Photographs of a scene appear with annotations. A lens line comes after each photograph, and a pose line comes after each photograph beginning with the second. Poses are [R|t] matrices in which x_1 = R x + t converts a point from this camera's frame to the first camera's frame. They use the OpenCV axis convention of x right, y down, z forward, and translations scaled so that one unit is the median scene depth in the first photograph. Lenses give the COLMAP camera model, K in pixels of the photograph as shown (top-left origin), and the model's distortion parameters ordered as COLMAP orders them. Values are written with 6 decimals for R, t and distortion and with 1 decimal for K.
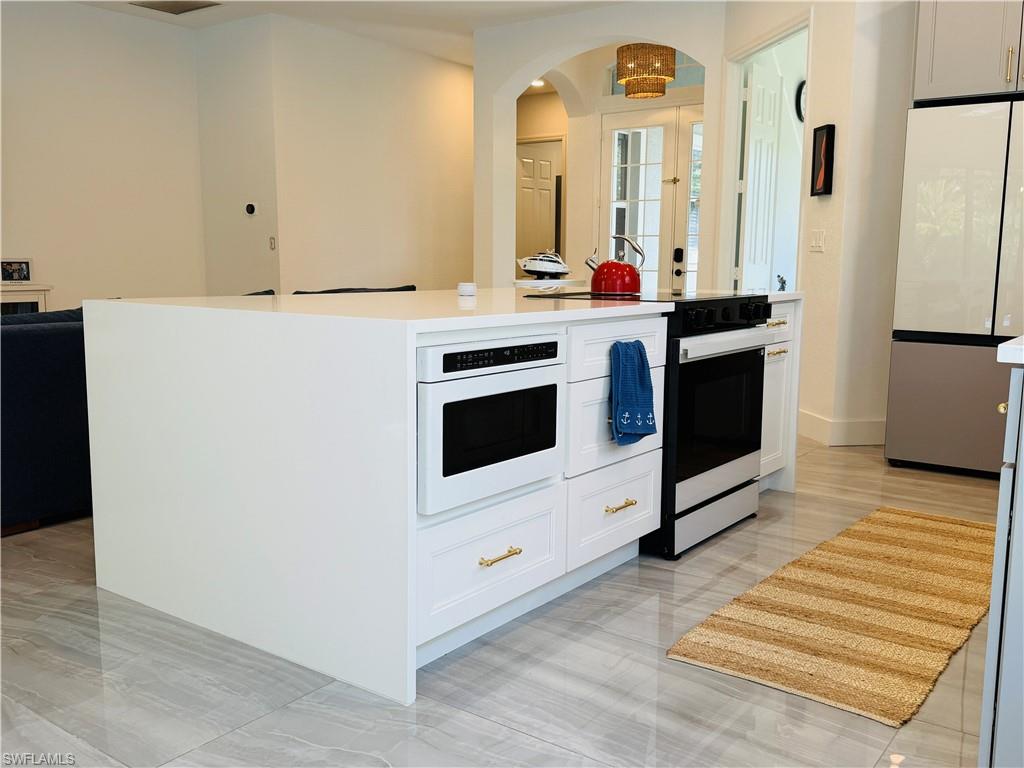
lens RADIAL K [[929.6, 0, 516.5], [0, 929.6, 387.1], [0, 0, 1]] dist [0.120707, -0.230705]
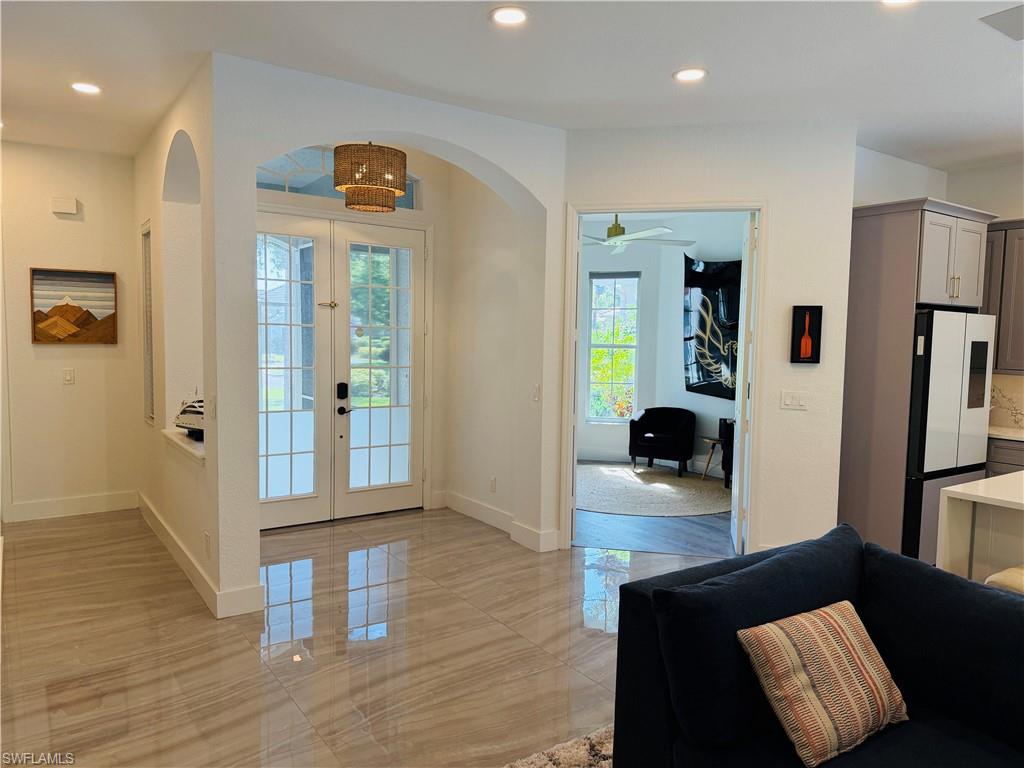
lens RADIAL K [[711.5, 0, 511.1], [0, 711.5, 386.8], [0, 0, 1]] dist [0.135209, -0.200918]
pose [[0.328097, -0.074146, 0.941730, -0.956929], [0.114409, 0.992695, 0.038299, -0.369140], [-0.937690, 0.095176, 0.334184, 1.536376]]
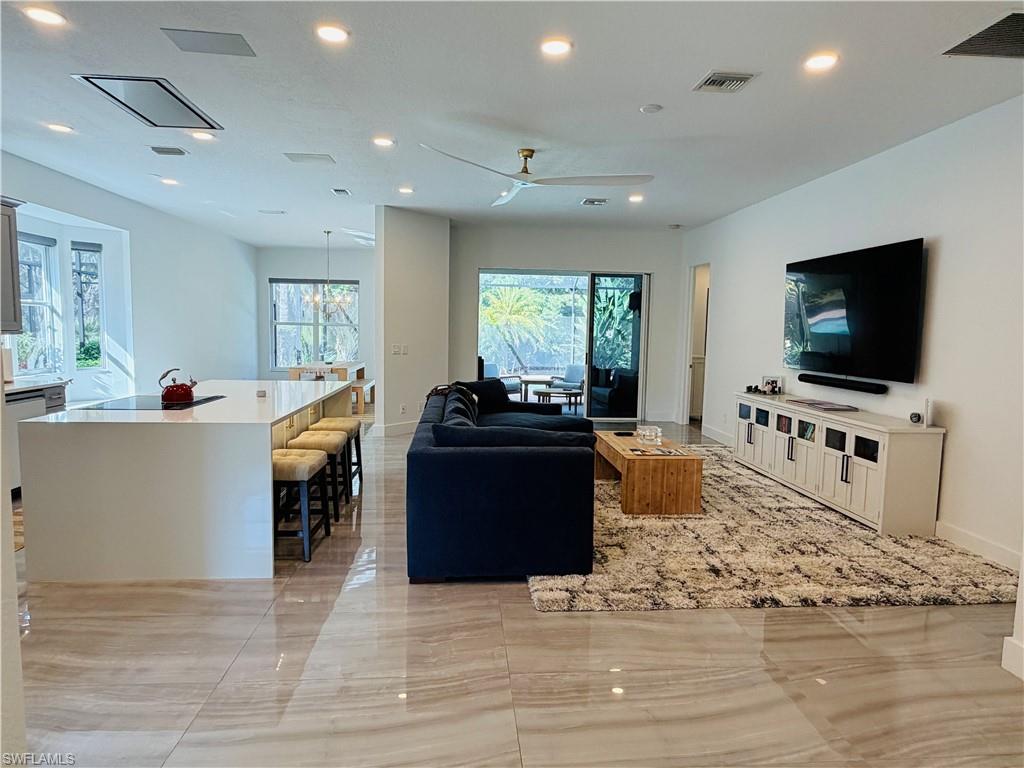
lens RADIAL K [[616.7, 0, 512.0], [0, 616.7, 384.0], [0, 0, 1]] dist [0.004017, 0.000495]
pose [[-0.756878, 0.037266, -0.652493, 0.392665], [-0.114620, 0.975330, 0.188661, -0.431546], [0.643426, 0.217582, -0.733935, 2.281578]]
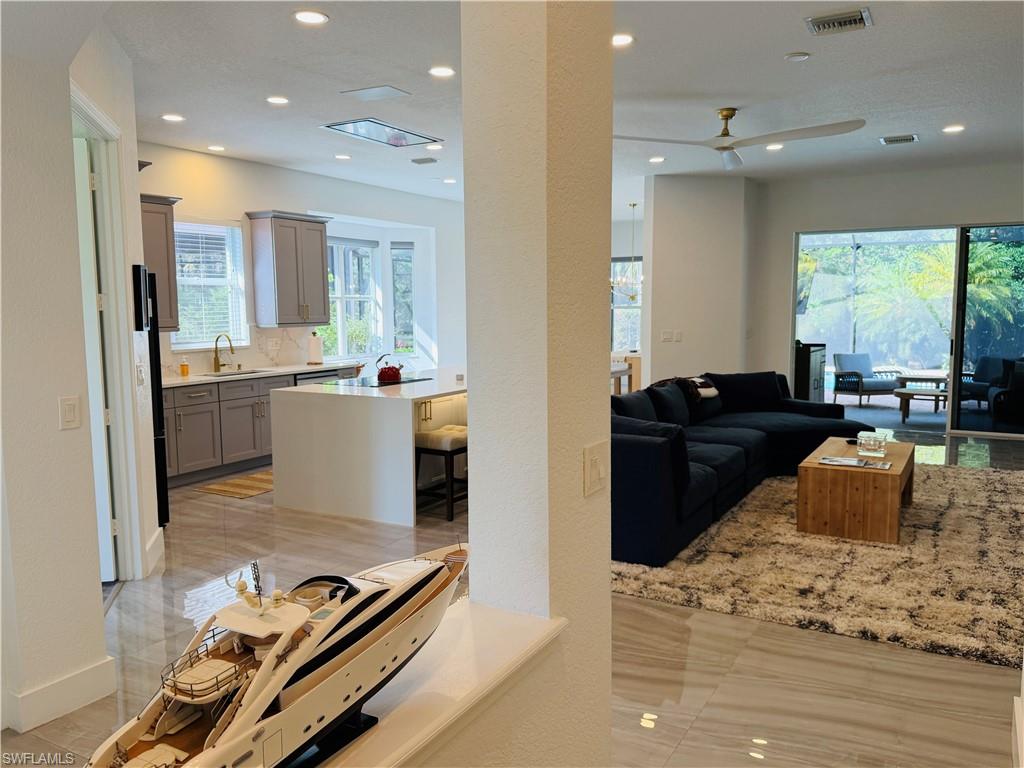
lens RADIAL K [[801.4, 0, 512.0], [0, 801.4, 384.0], [0, 0, 1]] dist [0.124629, -0.195603]
pose [[-0.994122, 0.010880, -0.107716, 0.026736], [-0.014780, 0.971985, 0.234578, -0.535296], [0.107251, 0.234791, -0.966111, 2.834191]]
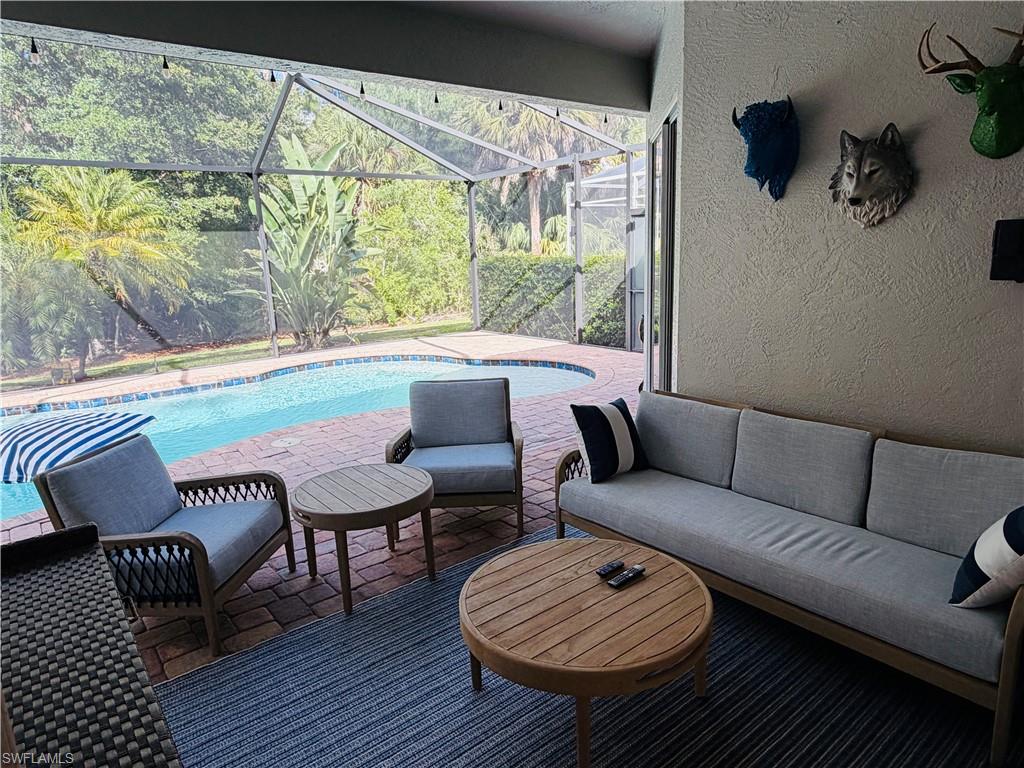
lens RADIAL K [[639.2, 0, 516.7], [0, 639.2, 386.4], [0, 0, 1]] dist [-0.001803, 0.002258]
pose [[-0.263511, 0.210713, -0.941362, -1.184443], [-0.096806, 0.965149, 0.243136, -0.185250], [0.959787, 0.155199, -0.233929, 0.263873]]
